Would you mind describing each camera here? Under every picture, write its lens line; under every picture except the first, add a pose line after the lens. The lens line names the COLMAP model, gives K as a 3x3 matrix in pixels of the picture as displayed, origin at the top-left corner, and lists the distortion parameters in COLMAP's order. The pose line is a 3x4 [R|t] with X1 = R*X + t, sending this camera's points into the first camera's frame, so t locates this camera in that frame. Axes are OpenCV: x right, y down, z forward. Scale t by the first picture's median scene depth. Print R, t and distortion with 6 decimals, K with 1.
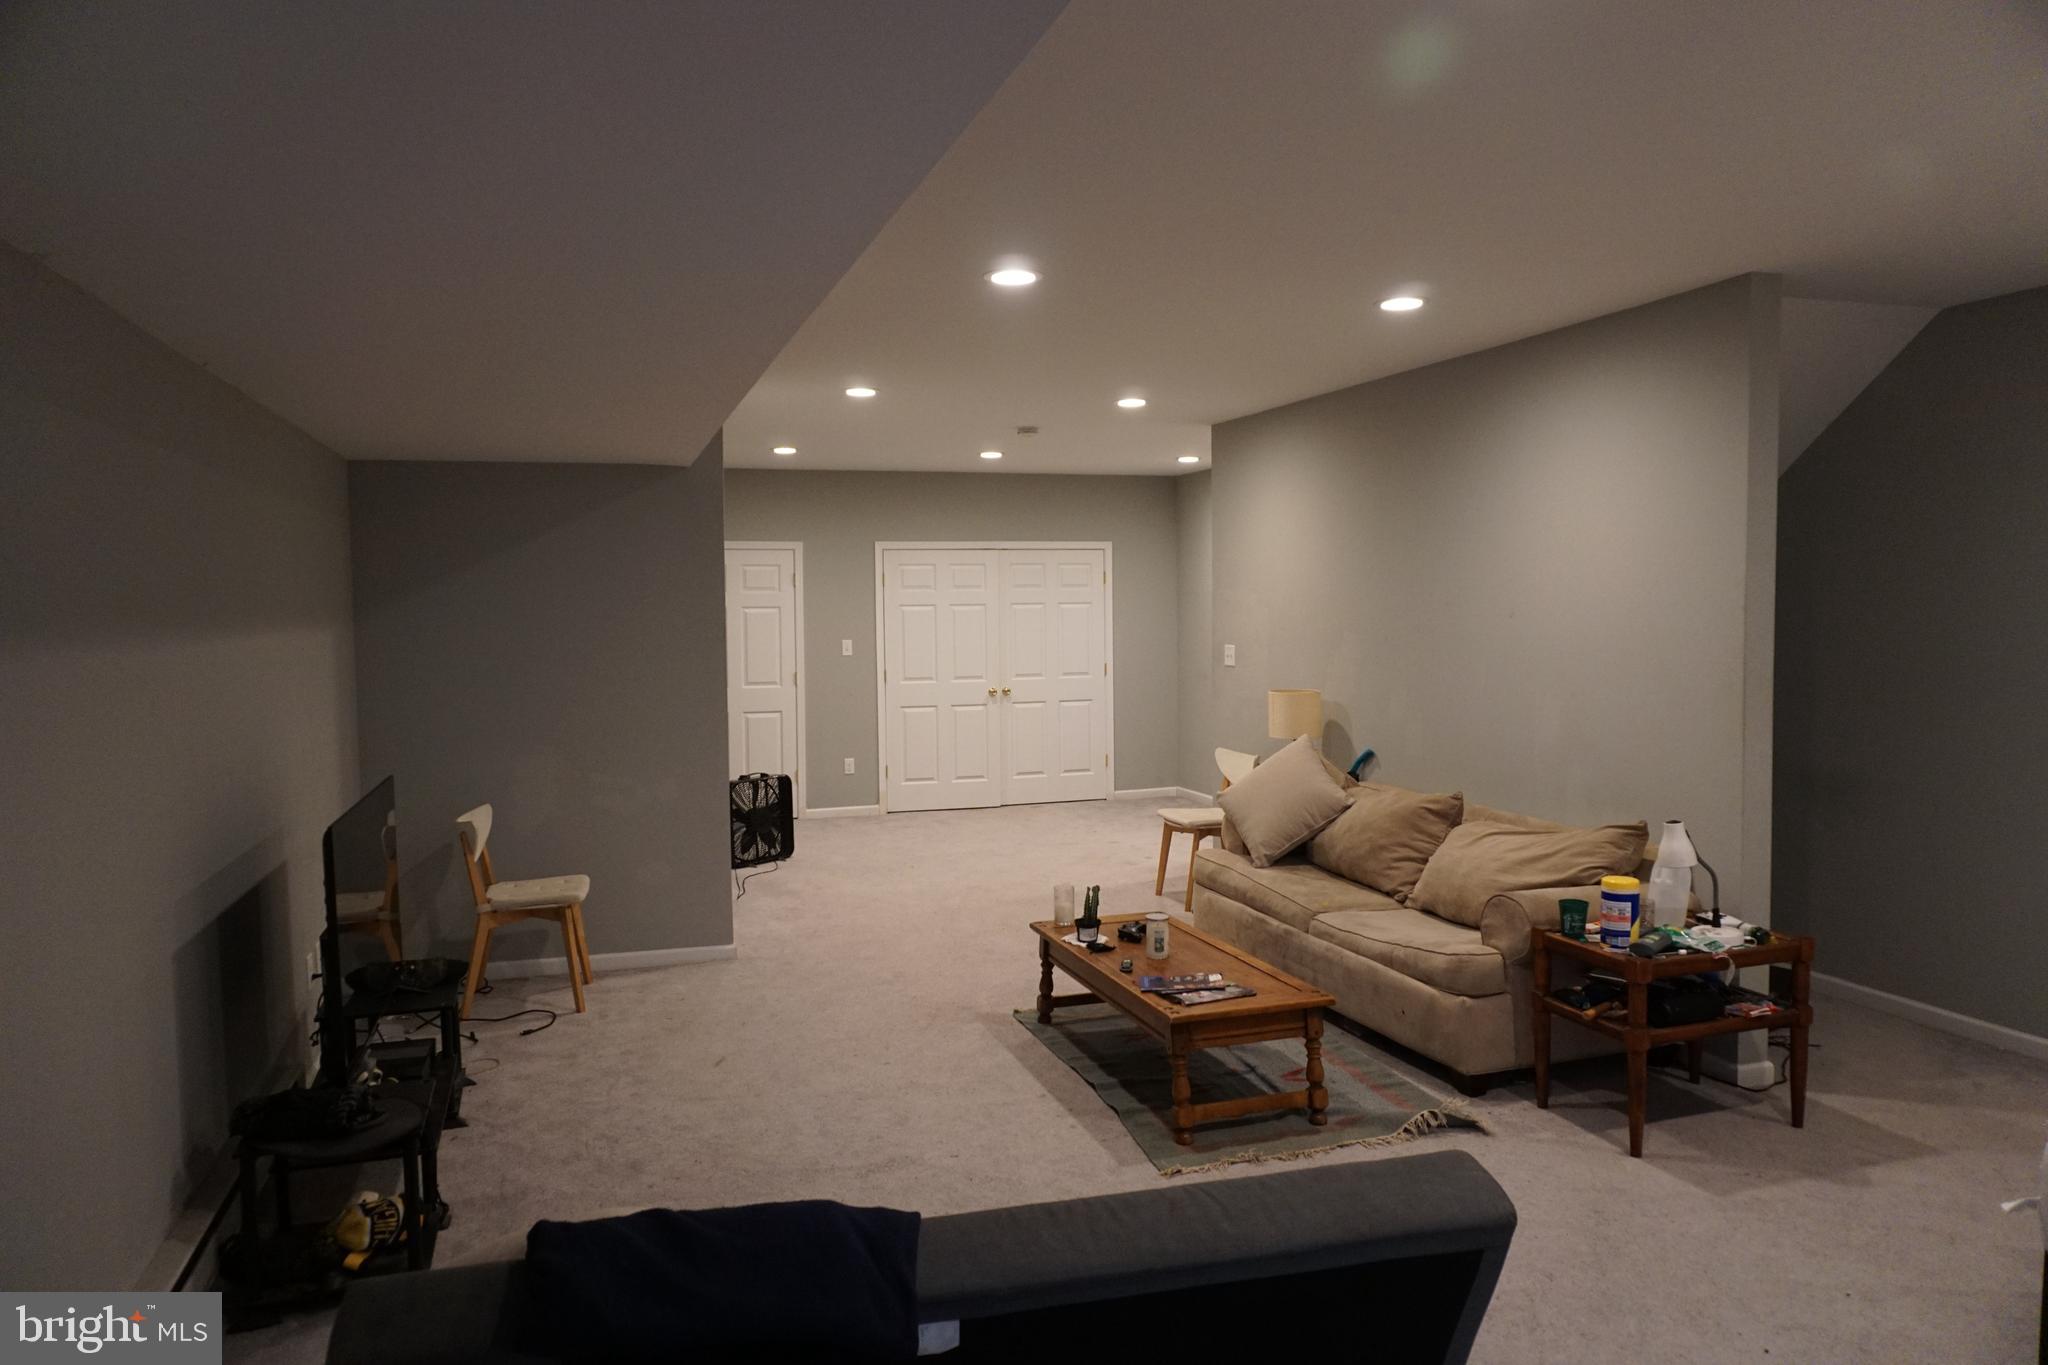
lens RADIAL K [[1382.9, 0, 1024.4], [0, 1382.9, 684.6], [0, 0, 1]] dist [-0.002538, -0.000118]
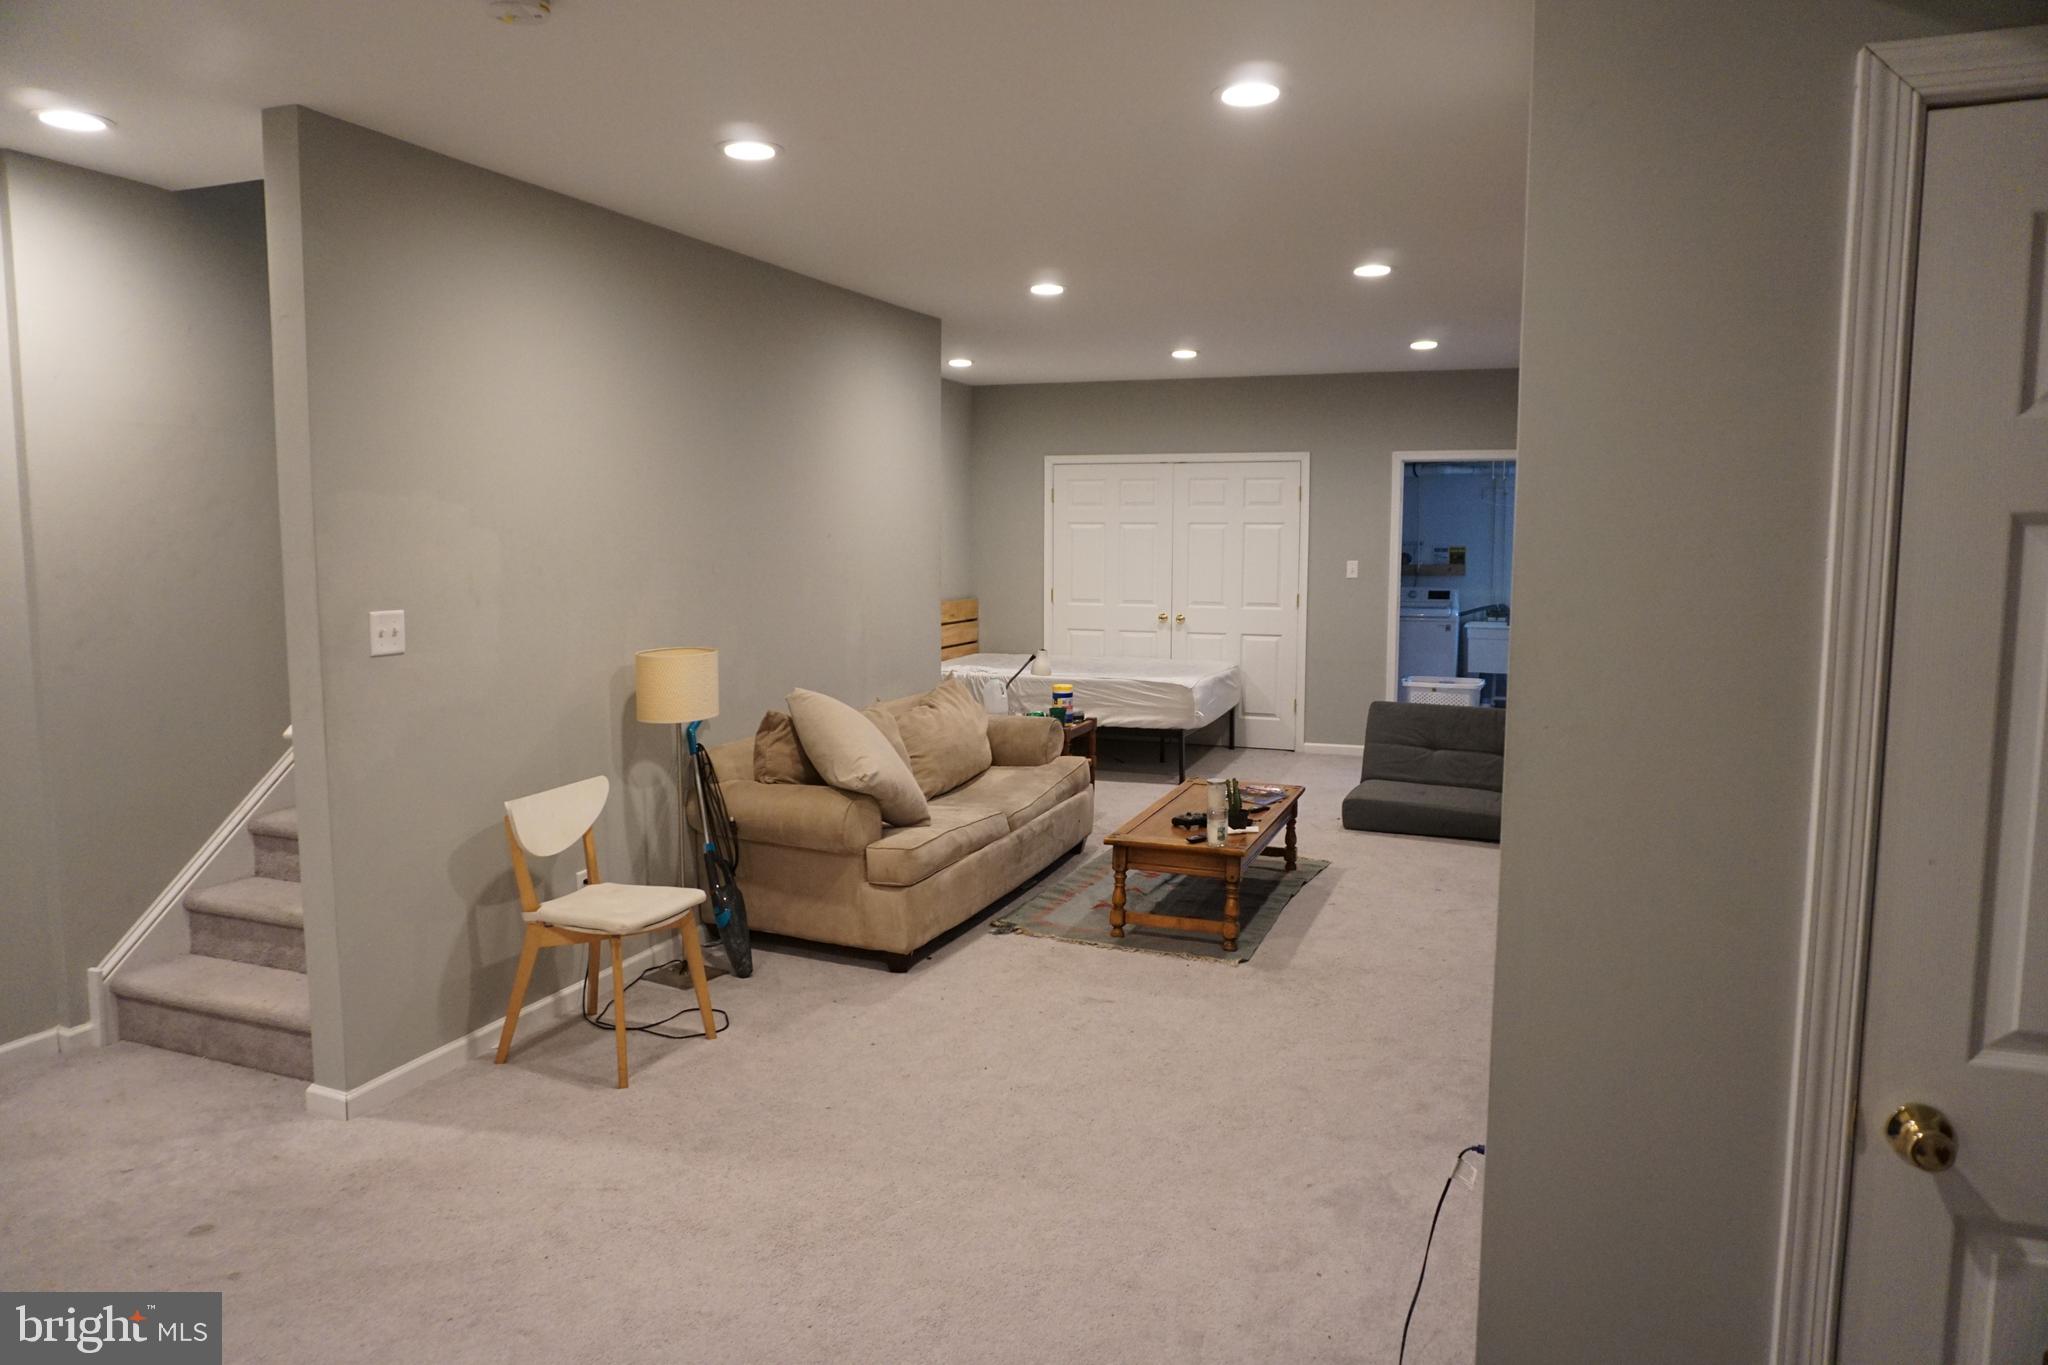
lens RADIAL K [[1382.9, 0, 1022.6], [0, 1382.9, 682.0], [0, 0, 1]] dist [-0.002538, -0.000118]
pose [[-0.779180, -0.054950, 0.624387, -0.466096], [0.047265, 0.988163, 0.145947, -0.092209], [-0.625015, 0.143231, -0.767360, 1.792710]]
